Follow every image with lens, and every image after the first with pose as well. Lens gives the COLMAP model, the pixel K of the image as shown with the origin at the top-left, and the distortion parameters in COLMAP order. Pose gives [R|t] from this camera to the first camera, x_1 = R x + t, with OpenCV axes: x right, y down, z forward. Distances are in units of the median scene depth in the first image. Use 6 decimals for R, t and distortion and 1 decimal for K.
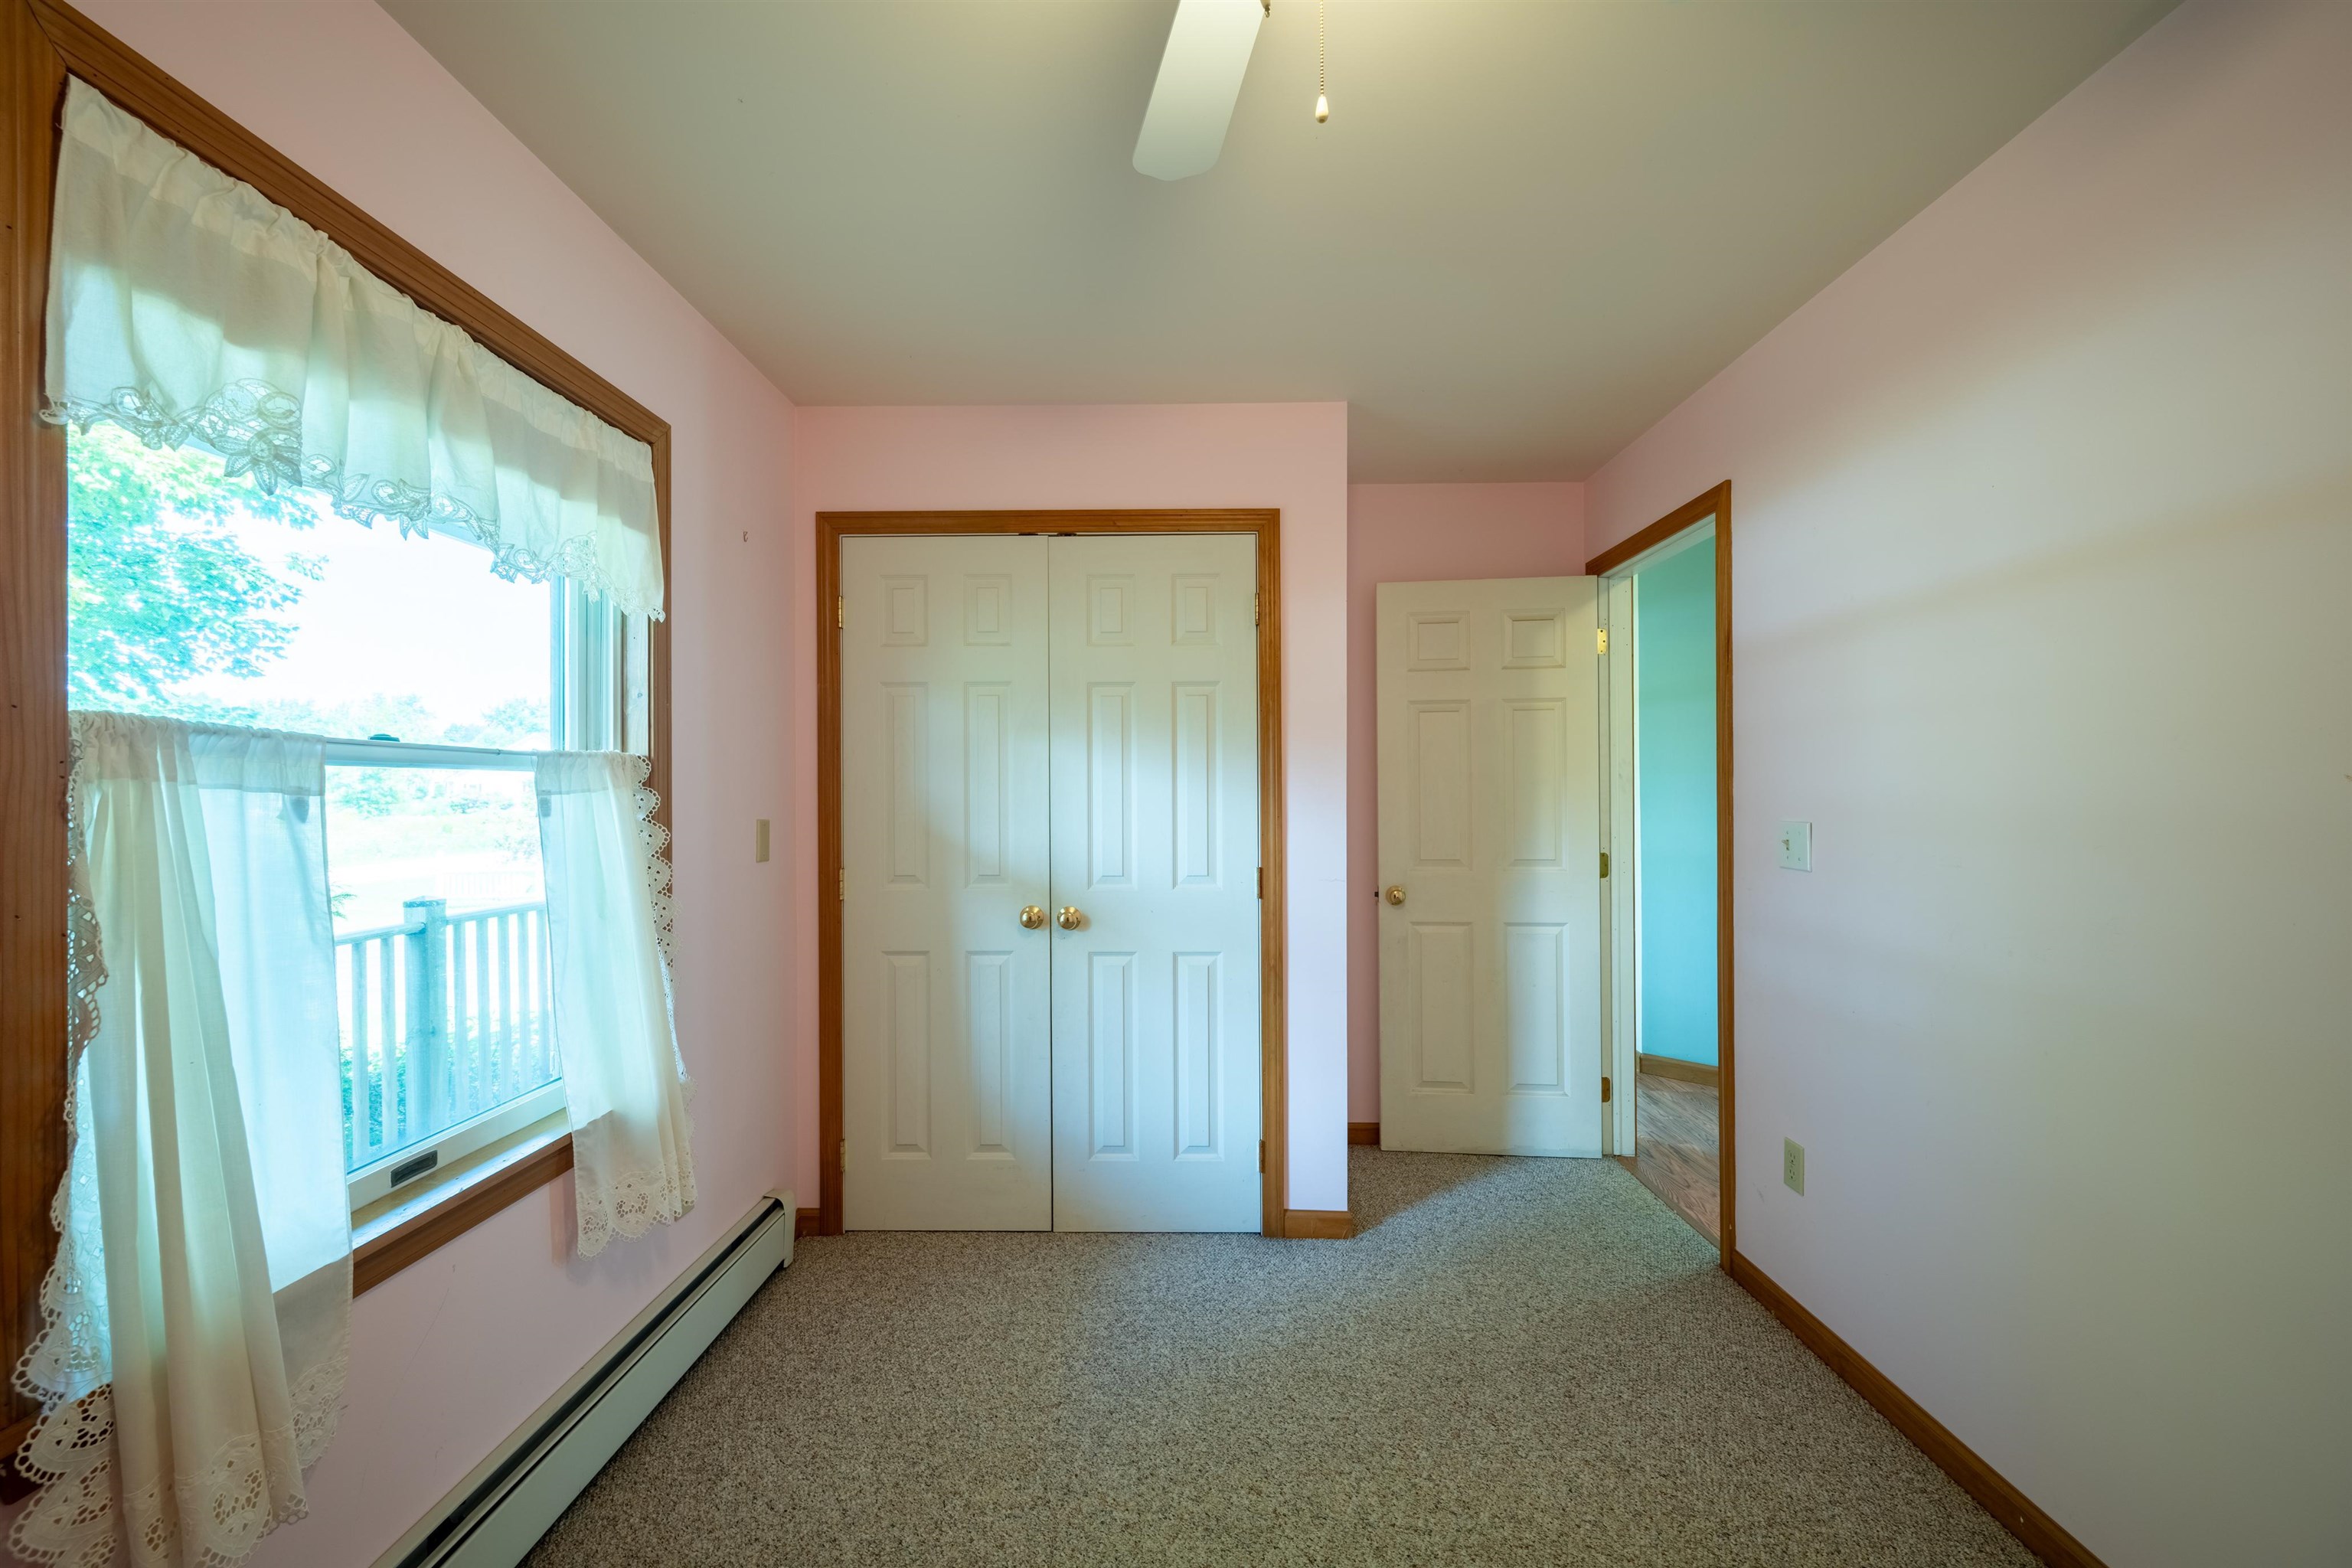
lens RADIAL K [[933.6, 0, 1186.6], [0, 933.6, 784.6], [0, 0, 1]] dist [-0.000079, -0.000249]
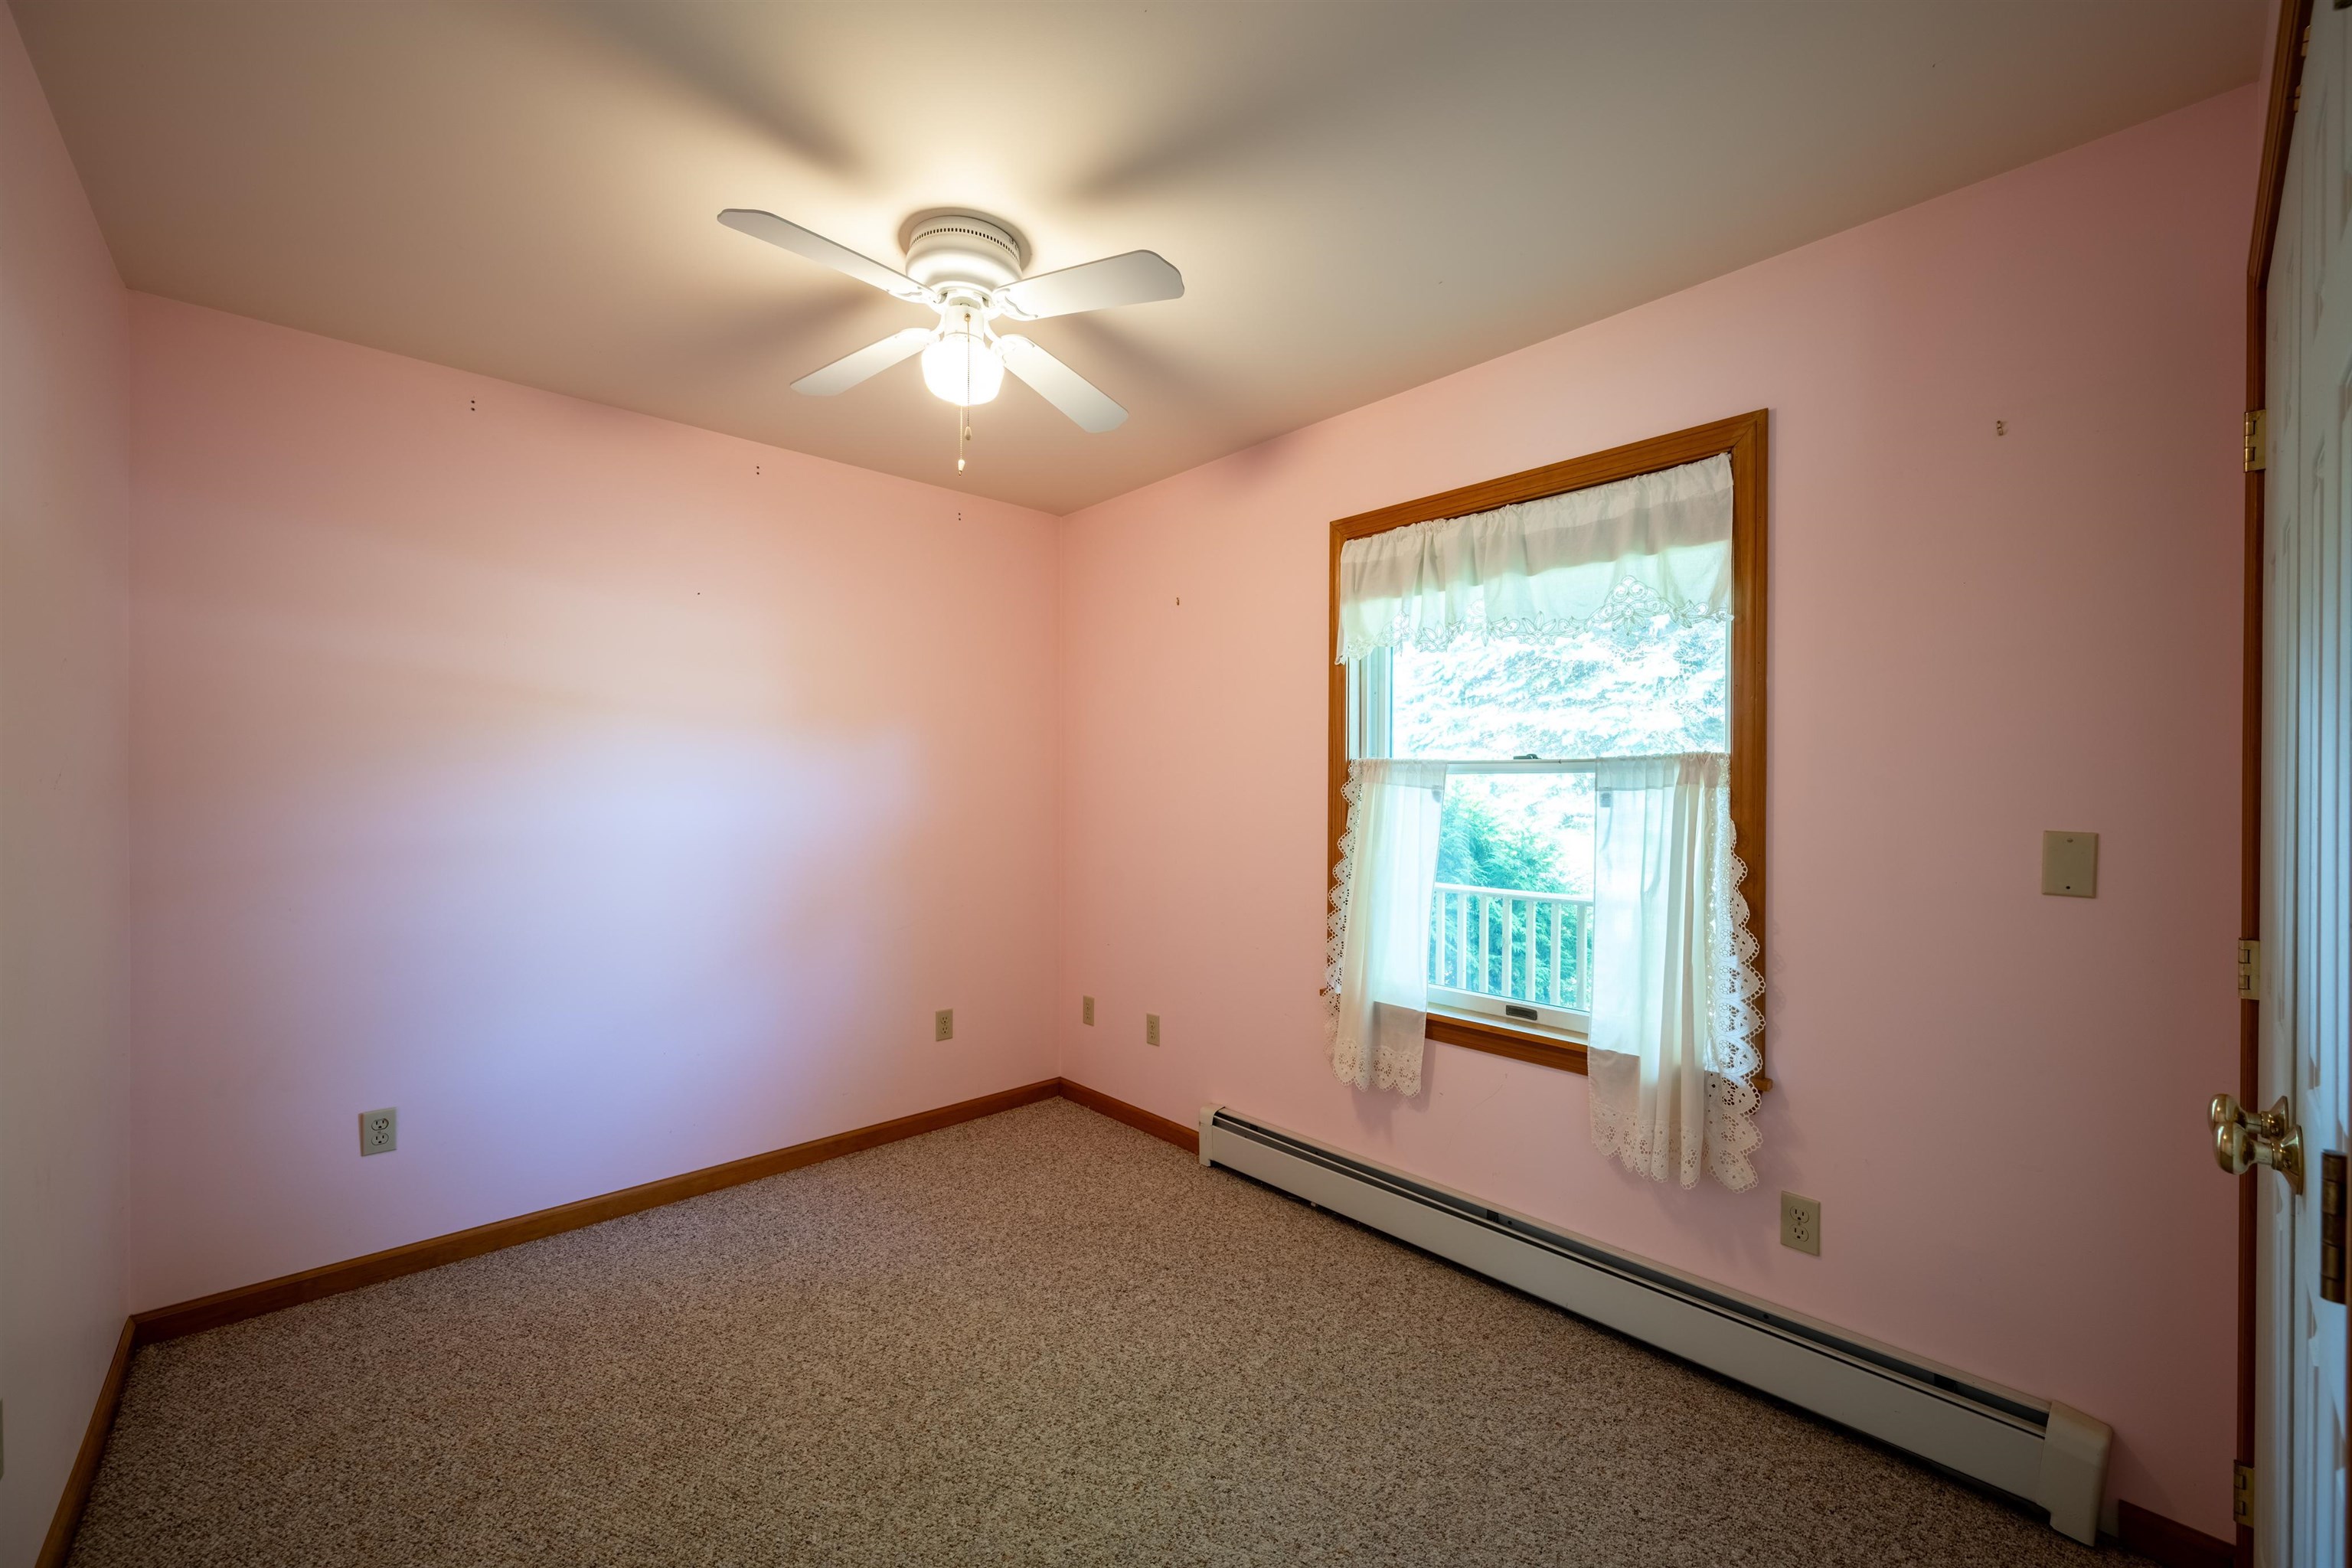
lens RADIAL K [[933.6, 0, 1186.6], [0, 933.6, 784.6], [0, 0, 1]] dist [-0.000079, -0.000249]
pose [[-0.729059, -0.006698, -0.684418, 0.739391], [-0.000327, 0.999955, -0.009437, 0.016960], [0.684450, -0.006656, -0.729029, 1.751634]]
